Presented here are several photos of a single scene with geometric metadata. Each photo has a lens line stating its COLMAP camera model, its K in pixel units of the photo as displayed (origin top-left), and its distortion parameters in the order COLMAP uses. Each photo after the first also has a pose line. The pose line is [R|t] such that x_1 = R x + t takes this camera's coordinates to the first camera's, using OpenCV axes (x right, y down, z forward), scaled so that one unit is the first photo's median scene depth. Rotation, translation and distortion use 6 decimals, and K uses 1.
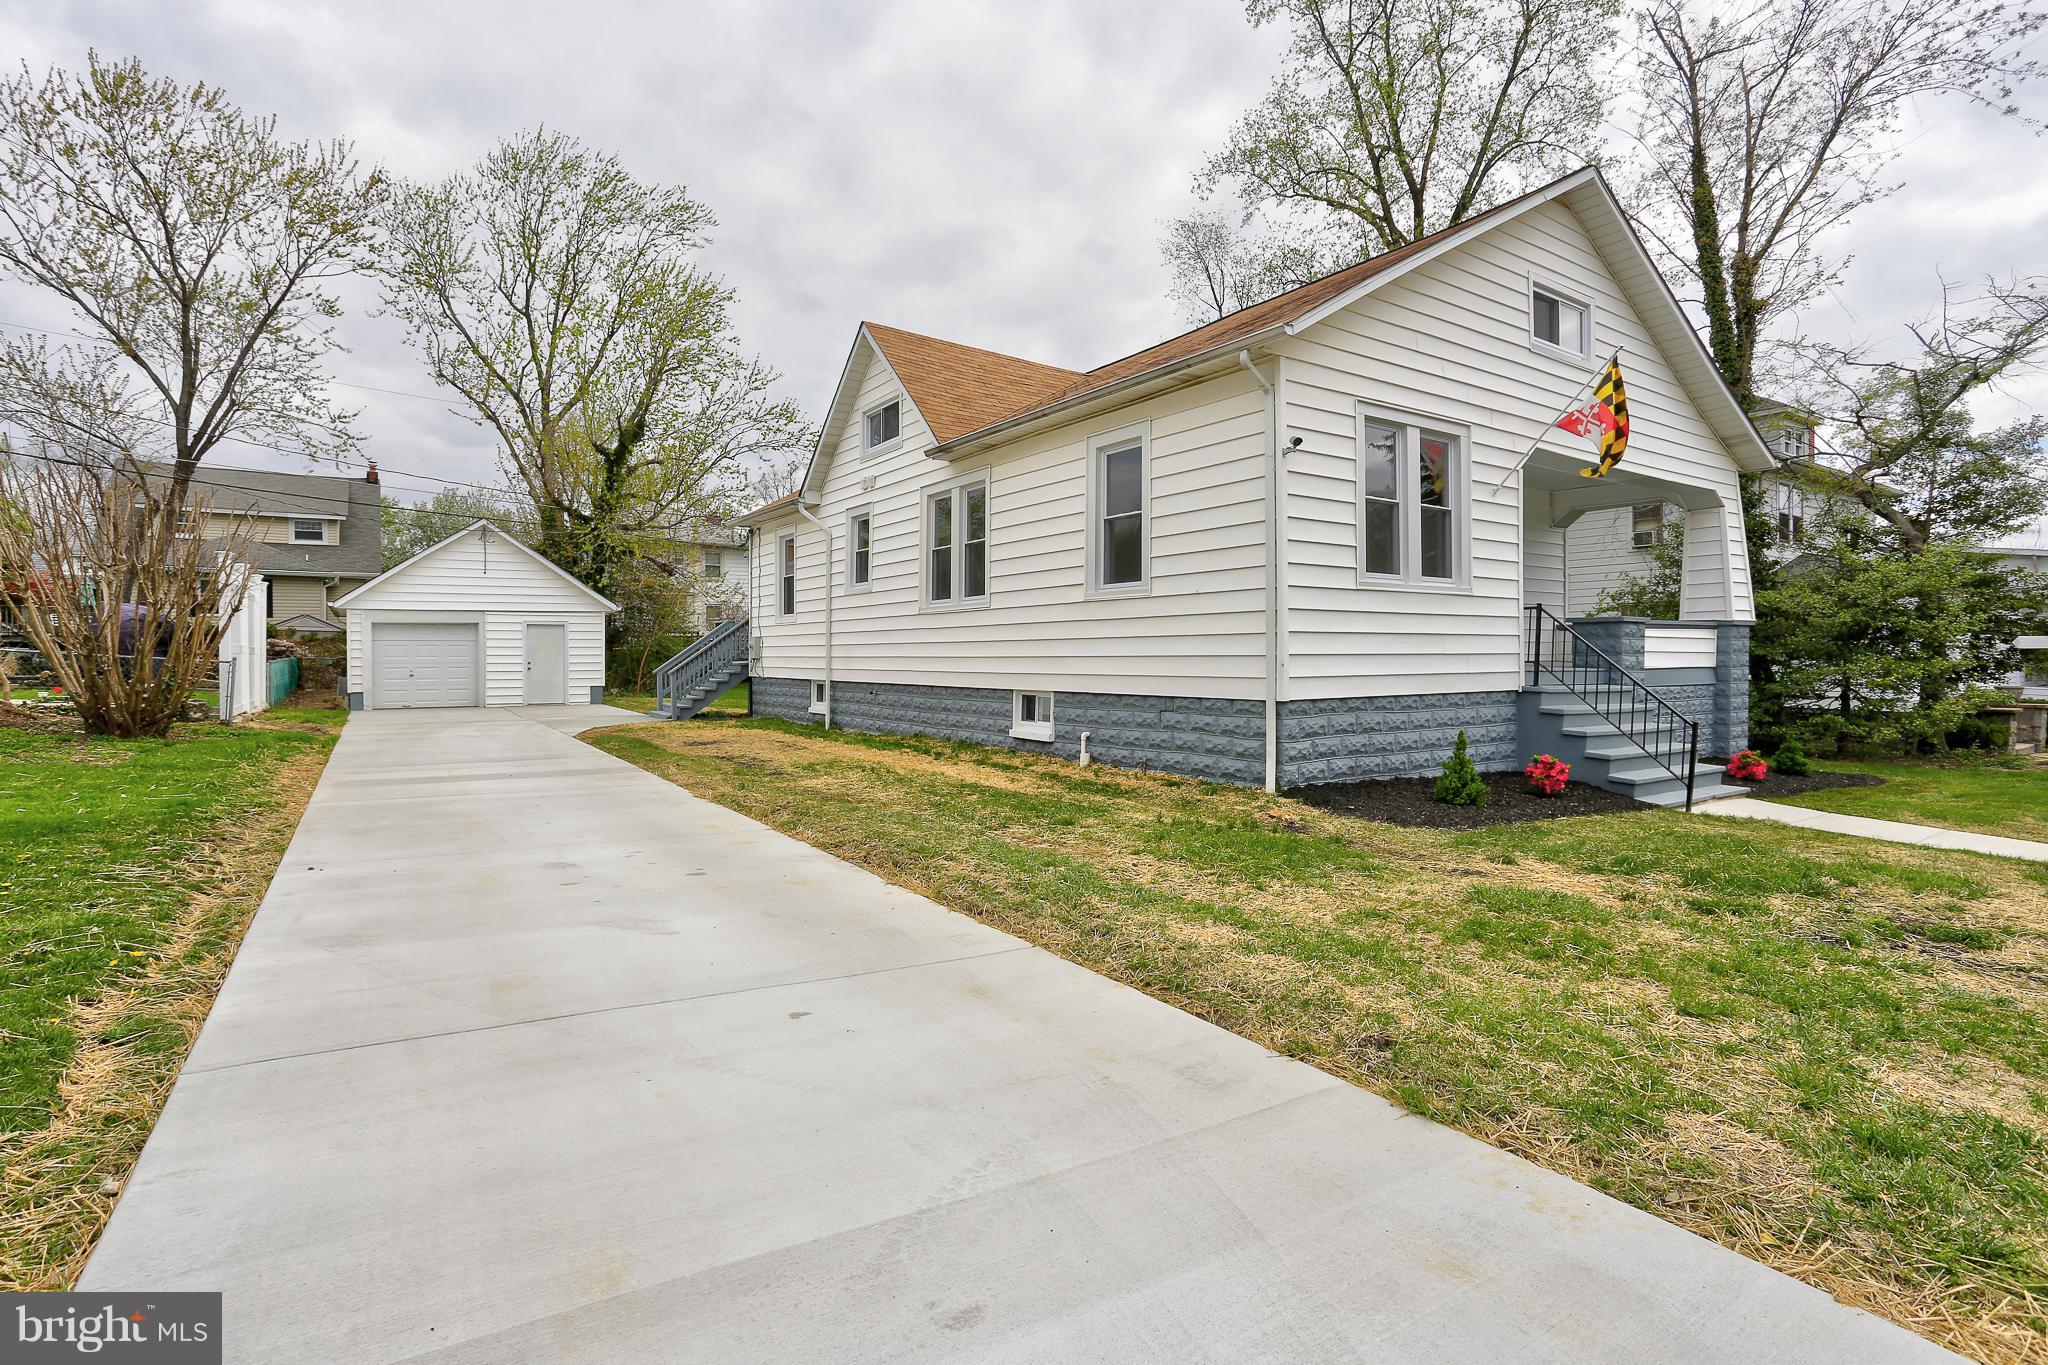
lens RADIAL K [[989.3, 0, 1027.9], [0, 989.3, 665.4], [0, 0, 1]] dist [-0.031612, 0.000267]
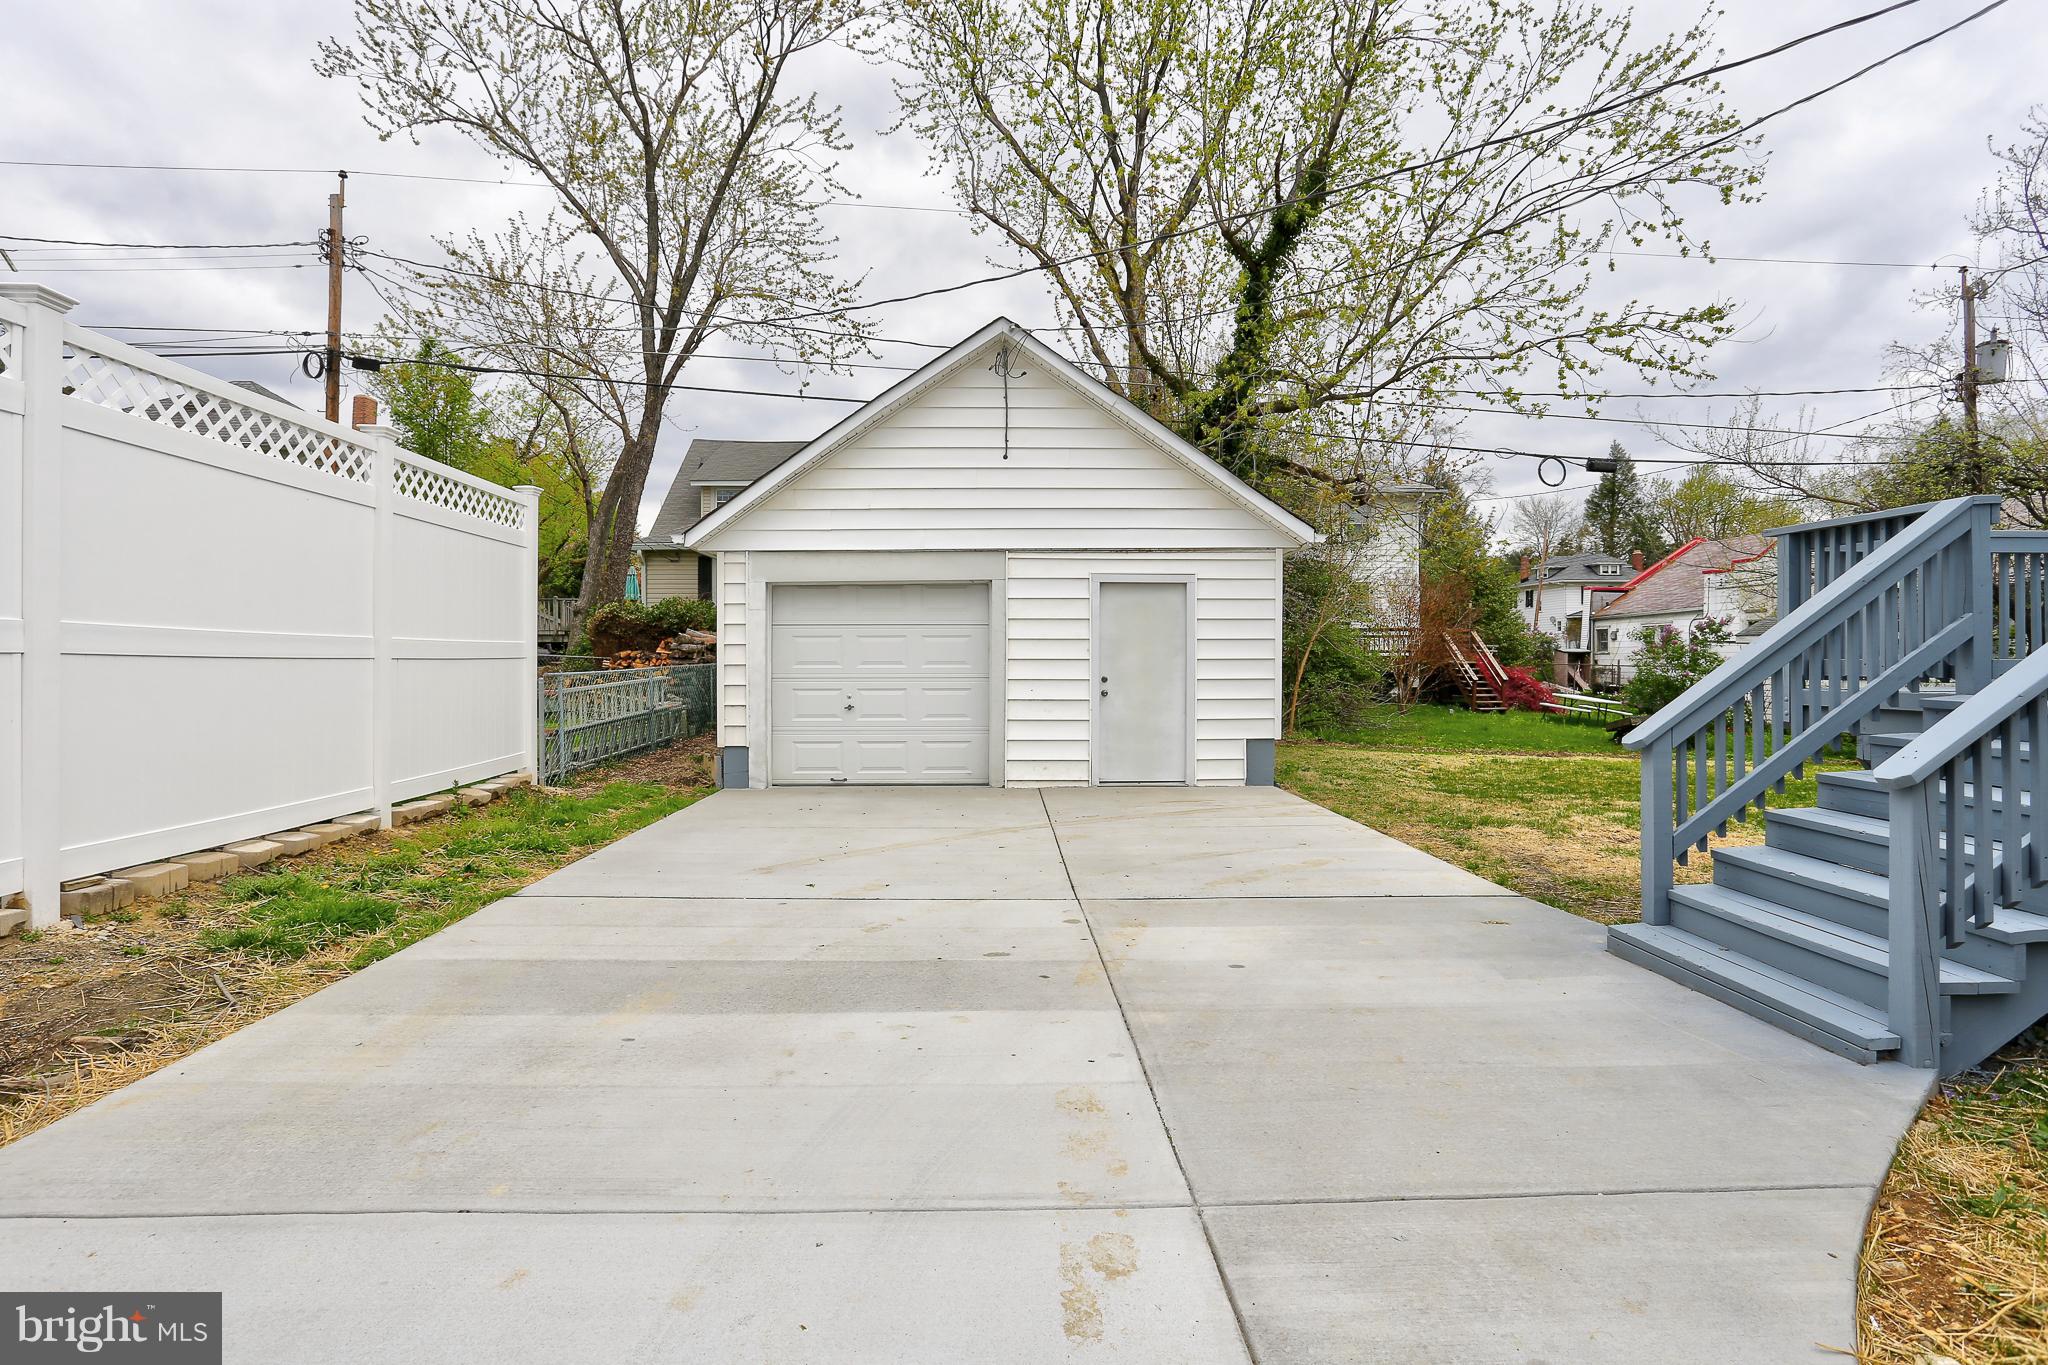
lens RADIAL K [[989.3, 0, 1023.4], [0, 989.3, 667.2], [0, 0, 1]] dist [-0.031612, 0.000267]
pose [[0.850953, 0.005700, -0.525211, -0.325084], [-0.007897, 0.999967, -0.001942, -0.006627], [0.525182, 0.005800, 0.850970, 0.641422]]
